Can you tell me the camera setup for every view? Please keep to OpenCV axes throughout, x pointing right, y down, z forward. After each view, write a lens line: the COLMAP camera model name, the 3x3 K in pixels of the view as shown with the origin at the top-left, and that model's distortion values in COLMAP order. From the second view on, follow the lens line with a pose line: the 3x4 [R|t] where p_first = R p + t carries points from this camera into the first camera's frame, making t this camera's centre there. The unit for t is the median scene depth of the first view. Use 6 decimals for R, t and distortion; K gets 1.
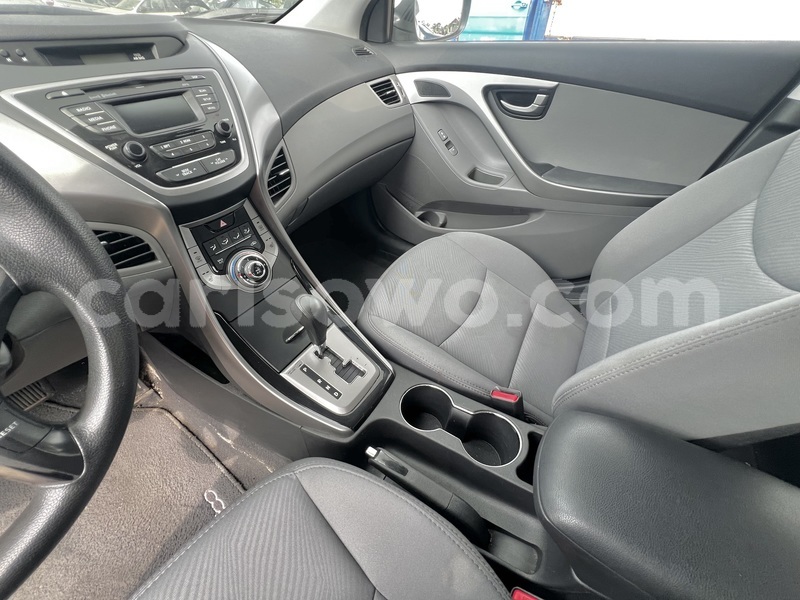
lens RADIAL K [[321.5, 0, 398.1], [0, 321.5, 298.7], [0, 0, 1]] dist [-0.001690, 0.000089]
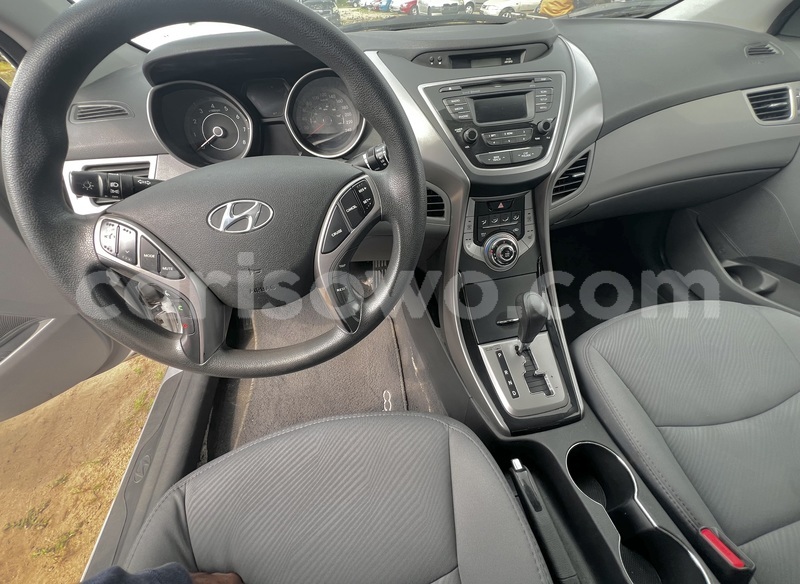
lens RADIAL K [[321.9, 0, 397.7], [0, 321.9, 282.4], [0, 0, 1]] dist [-0.004420, 0.000293]
pose [[0.674614, 0.444420, -0.589396, 0.002605], [-0.440997, 0.882949, 0.161008, -0.012091], [0.591961, 0.151304, 0.791637, -0.068721]]
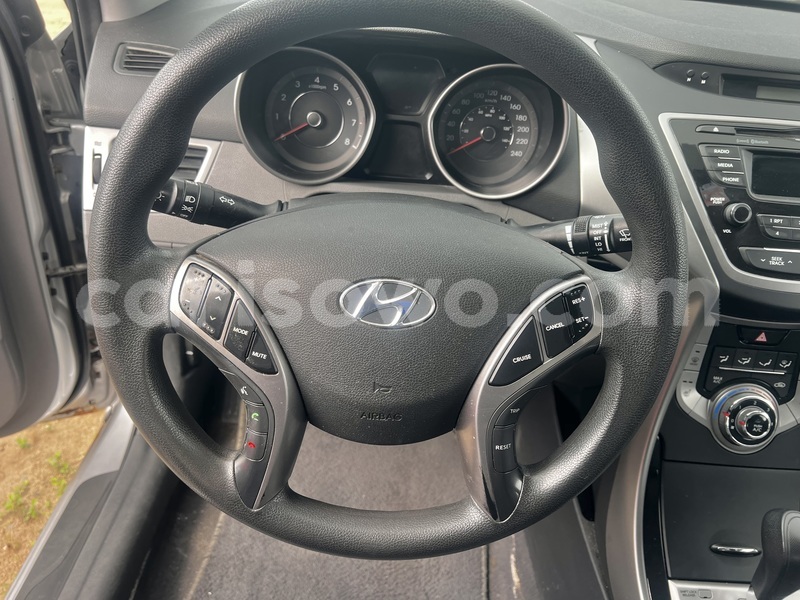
lens RADIAL K [[614.3, 0, 397.3], [0, 614.3, 303.2], [0, 0, 1]] dist [0.002689, -0.003480]
pose [[0.488669, 0.512280, -0.706238, -0.063637], [-0.618700, 0.774204, 0.133482, -0.002827], [0.615153, 0.371721, 0.695277, -0.253831]]
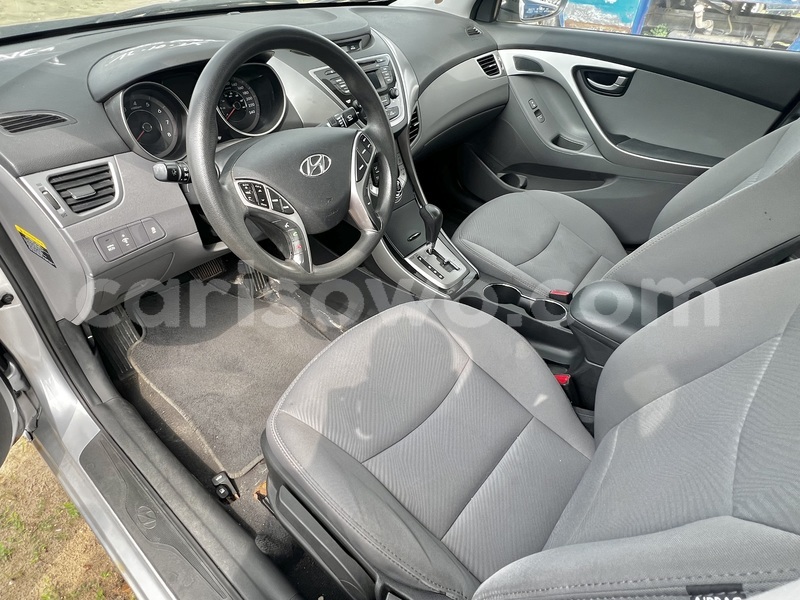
lens RADIAL K [[440.4, 0, 395.5], [0, 440.4, 302.3], [0, 0, 1]] dist [-0.005433, 0.000699]
pose [[0.988205, 0.114466, -0.101726, -0.158124], [-0.116745, 0.993021, -0.016721, 0.416872], [0.099102, 0.028400, 0.994672, -0.885807]]
